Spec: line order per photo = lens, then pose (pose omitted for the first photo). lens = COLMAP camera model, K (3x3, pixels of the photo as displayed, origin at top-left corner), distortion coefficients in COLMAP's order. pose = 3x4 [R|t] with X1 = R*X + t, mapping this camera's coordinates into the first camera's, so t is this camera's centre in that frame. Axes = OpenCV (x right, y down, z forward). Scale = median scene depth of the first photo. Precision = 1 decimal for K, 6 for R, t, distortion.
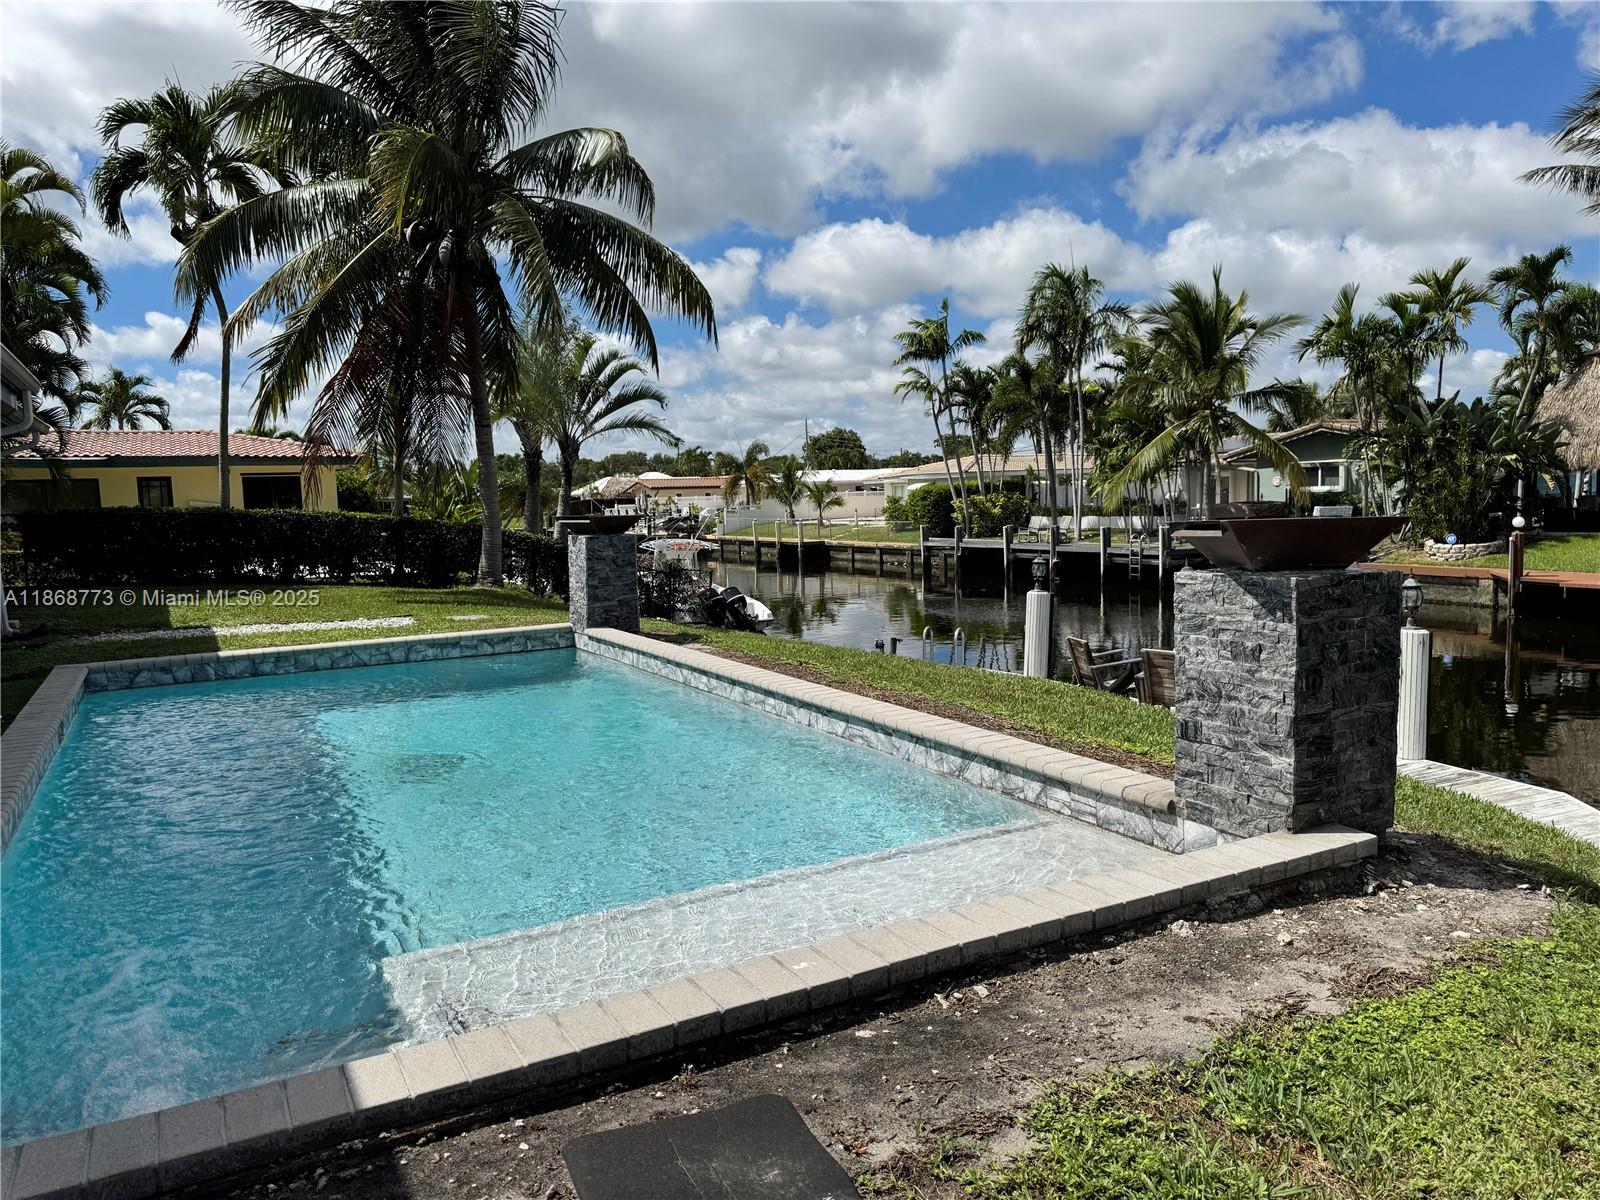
lens RADIAL K [[1126.1, 0, 802.7], [0, 1126.1, 615.5], [0, 0, 1]] dist [0.053097, -0.061367]
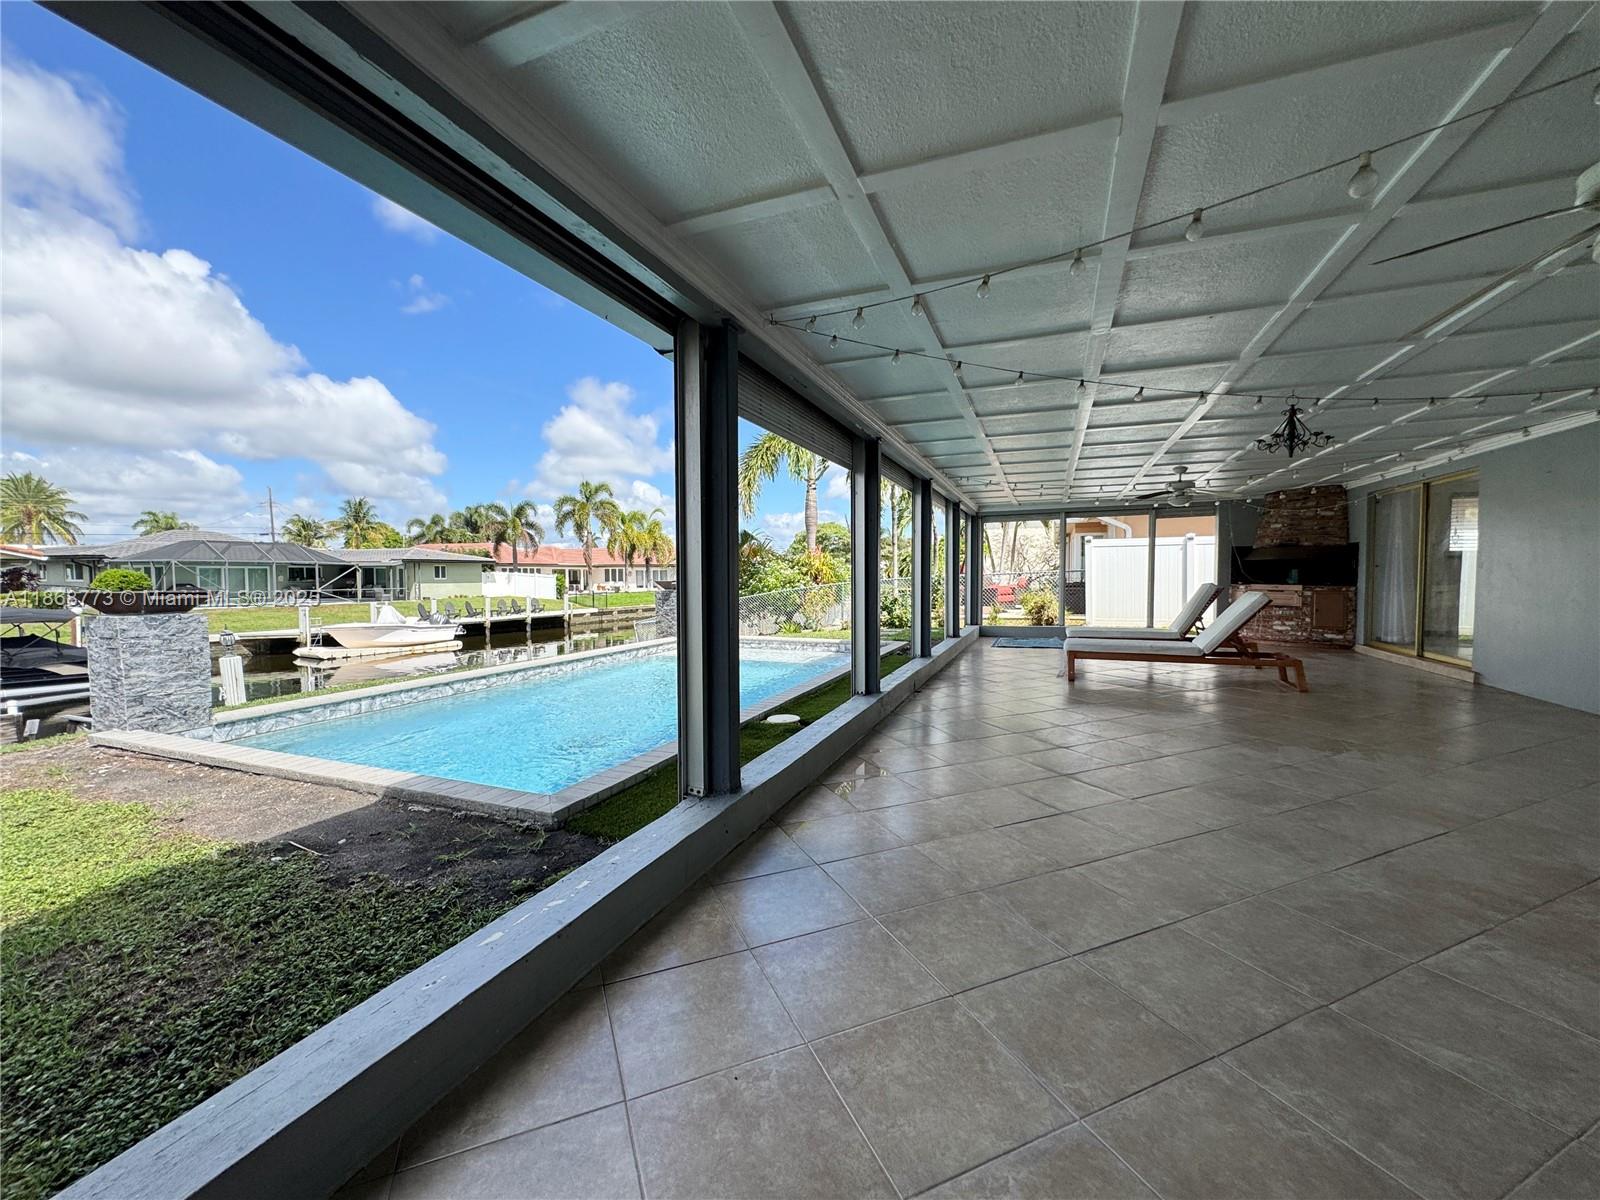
lens RADIAL K [[639.3, 0, 798.4], [0, 639.3, 598.4], [0, 0, 1]] dist [-0.001945, 0.000521]
pose [[-0.638977, 0.002011, 0.769224, -0.277631], [0.102986, 0.991218, 0.082956, -0.023832], [-0.762301, 0.132226, -0.633572, 0.304614]]
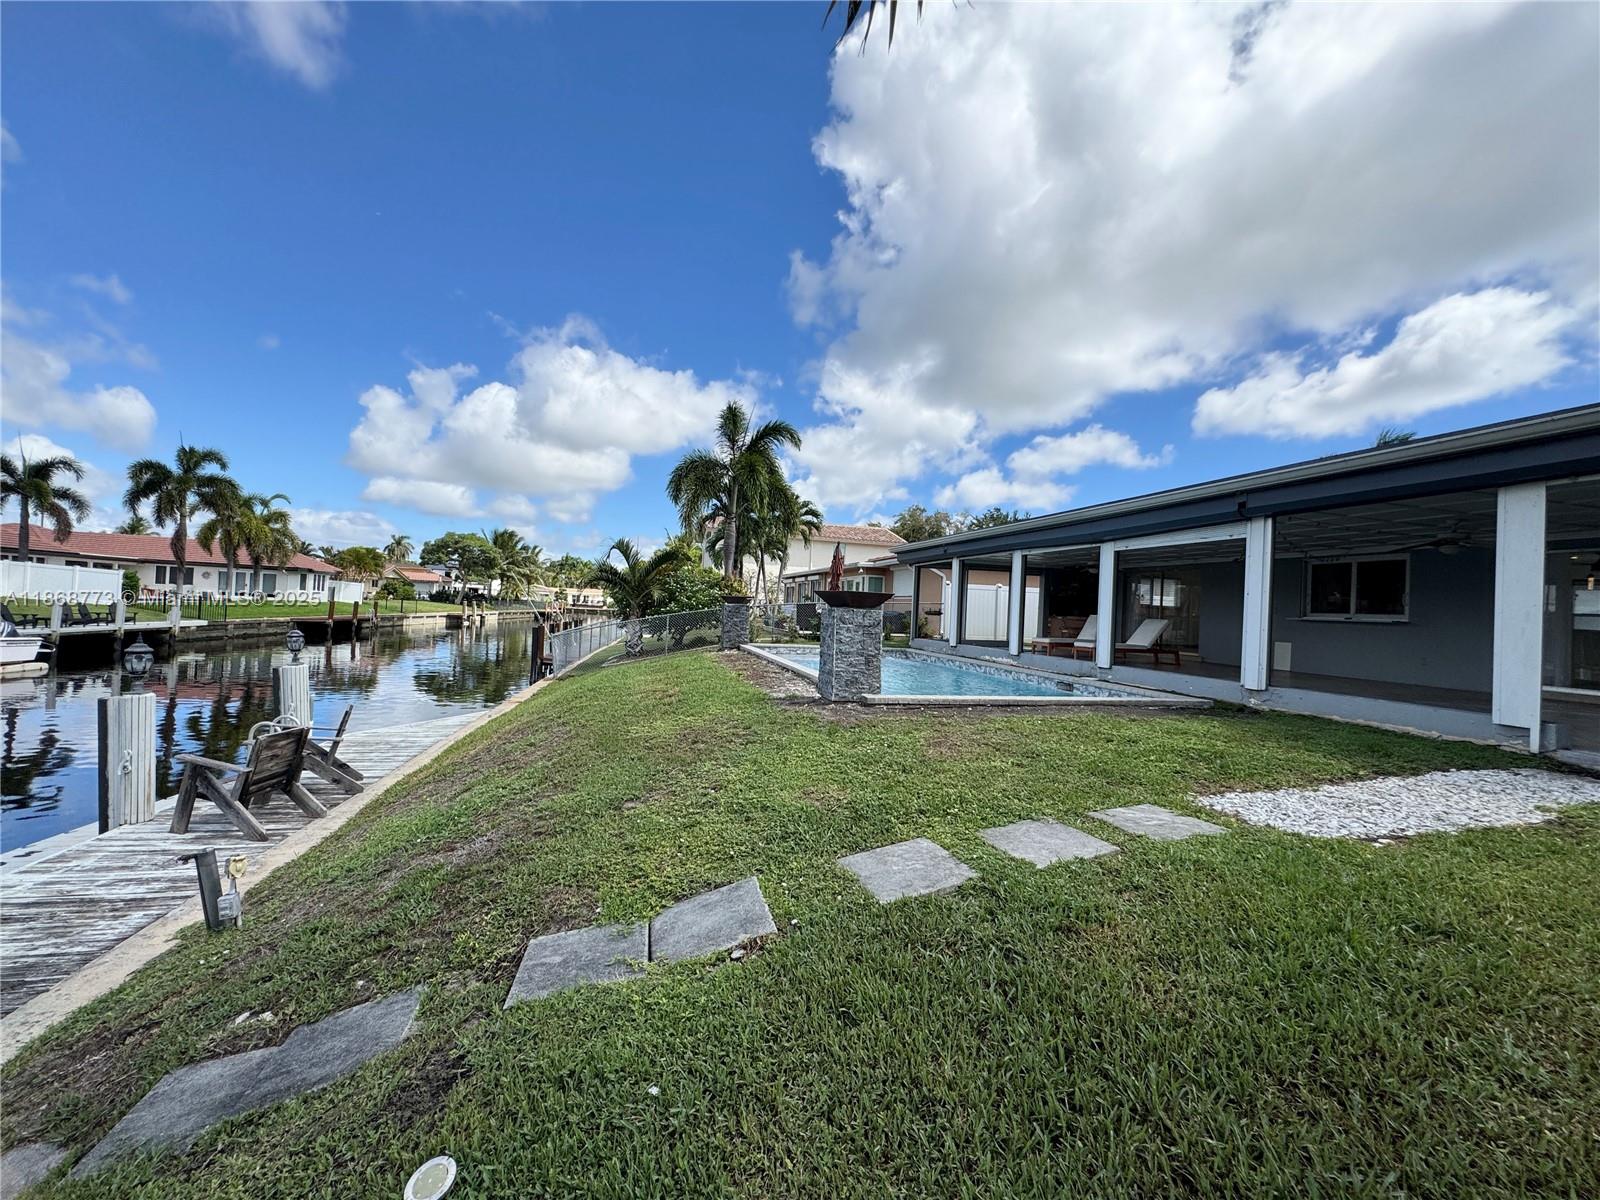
lens RADIAL K [[639.3, 0, 802.4], [0, 639.3, 603.4], [0, 0, 1]] dist [-0.001945, 0.000521]
pose [[-0.972678, -0.014862, 0.231682, -0.094693], [0.005632, 0.996145, 0.087545, -0.042763], [-0.232090, 0.086458, -0.968844, 0.527245]]
